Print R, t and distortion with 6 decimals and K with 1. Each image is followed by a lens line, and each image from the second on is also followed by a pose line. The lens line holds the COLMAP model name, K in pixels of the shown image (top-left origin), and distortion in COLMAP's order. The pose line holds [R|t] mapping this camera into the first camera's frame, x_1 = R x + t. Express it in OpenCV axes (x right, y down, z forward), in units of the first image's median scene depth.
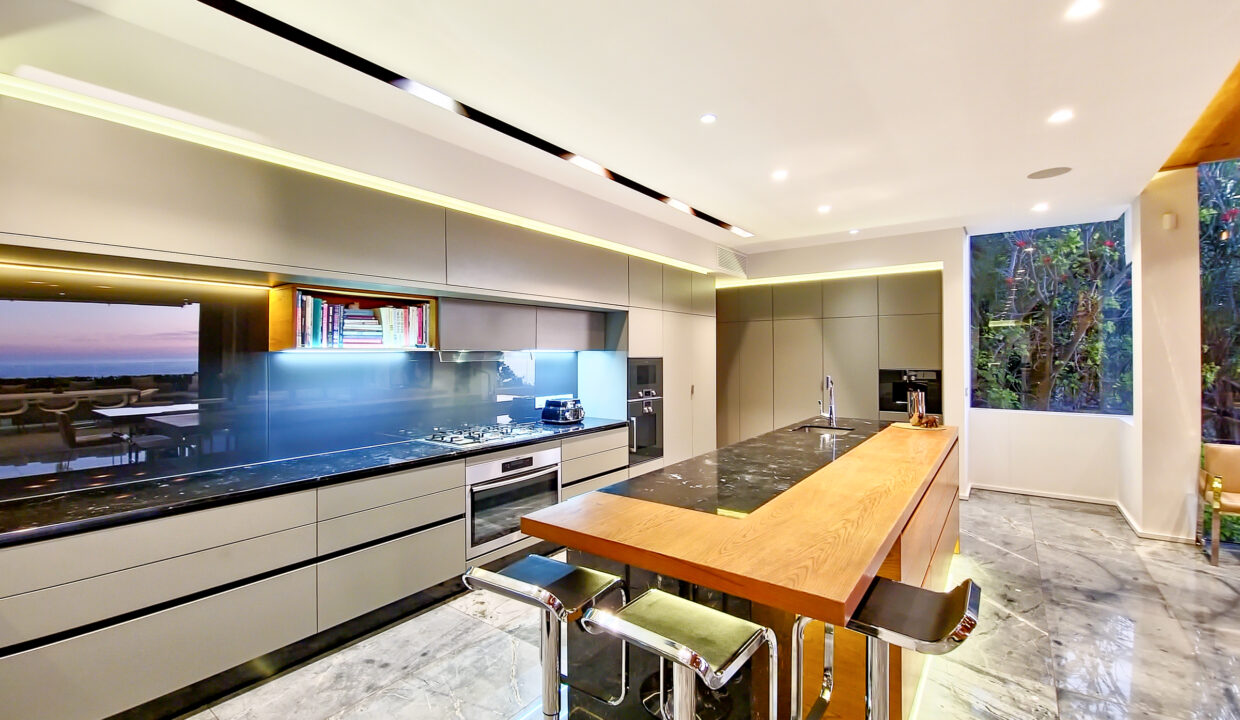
lens RADIAL K [[524.2, 0, 610.7], [0, 524.2, 353.0], [0, 0, 1]] dist [0.002551, 0.000156]
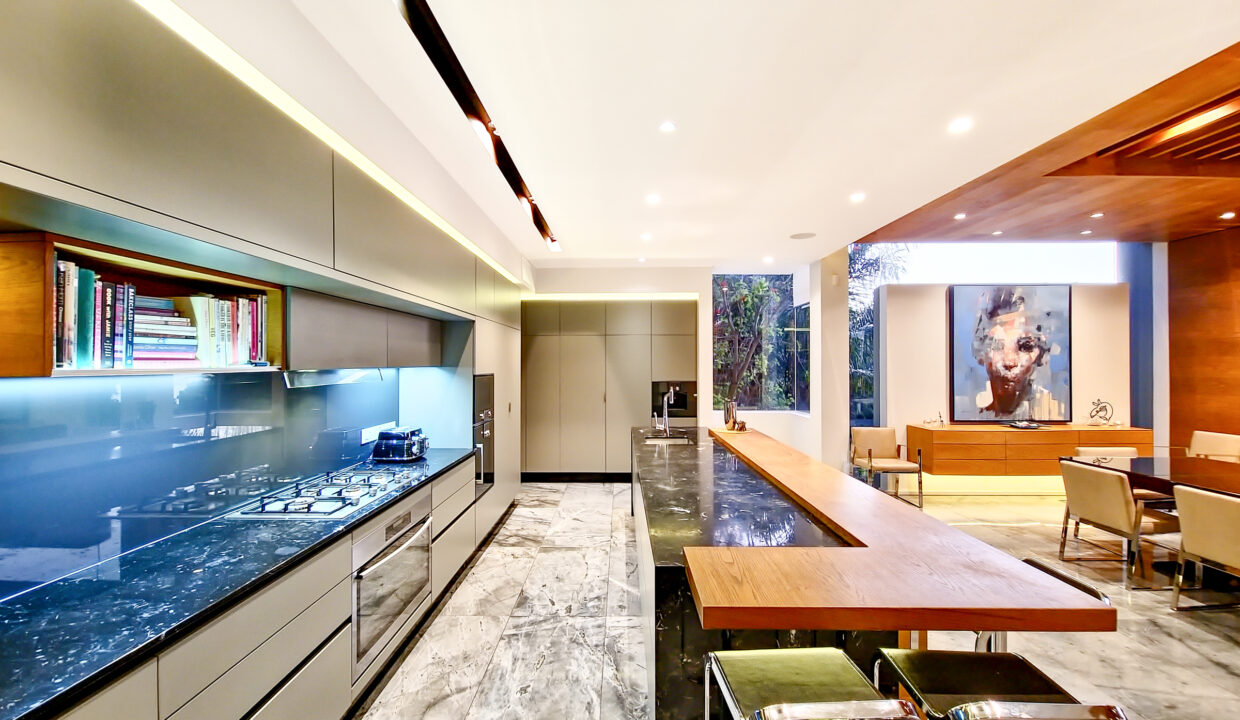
lens RADIAL K [[502.8, 0, 616.8], [0, 502.8, 362.2], [0, 0, 1]] dist [0.001196, 0.000095]
pose [[0.809277, 0.004244, 0.587412, -0.362772], [-0.003040, 0.999991, -0.003036, -0.013912], [-0.587419, 0.000671, 0.809283, 0.269144]]
